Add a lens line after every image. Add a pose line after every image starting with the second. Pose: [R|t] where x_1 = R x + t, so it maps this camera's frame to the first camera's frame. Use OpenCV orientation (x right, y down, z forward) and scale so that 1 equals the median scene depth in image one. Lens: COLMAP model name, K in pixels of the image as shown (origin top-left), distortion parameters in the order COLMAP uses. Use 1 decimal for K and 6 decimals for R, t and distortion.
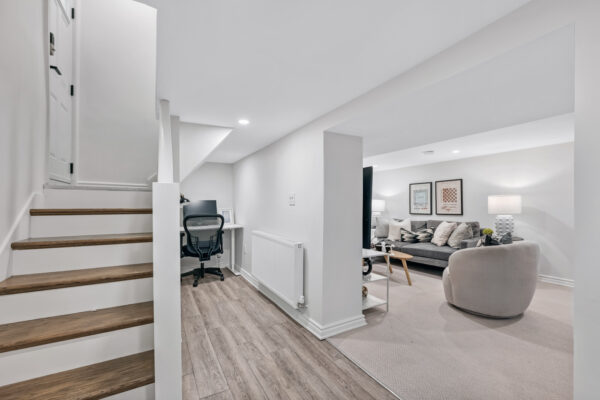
lens RADIAL K [[248.2, 0, 299.3], [0, 248.2, 209.9], [0, 0, 1]] dist [-0.000405, -0.000008]
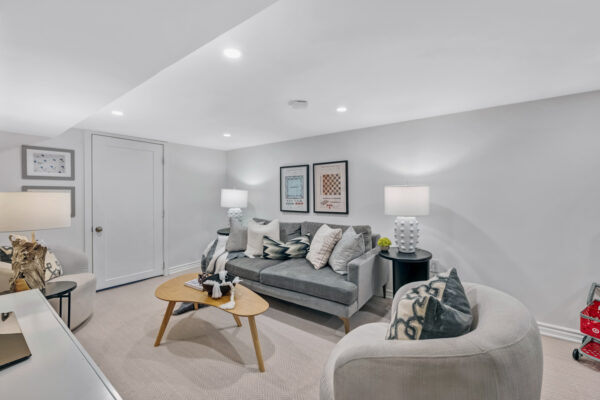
lens RADIAL K [[249.2, 0, 300.0], [0, 249.2, 200.0], [0, 0, 1]] dist [-0.001471, -0.000096]
pose [[0.910075, -0.002757, 0.414435, 0.261599], [0.001633, 0.999994, 0.003065, -0.020481], [-0.414441, -0.002112, 0.910074, 0.443667]]
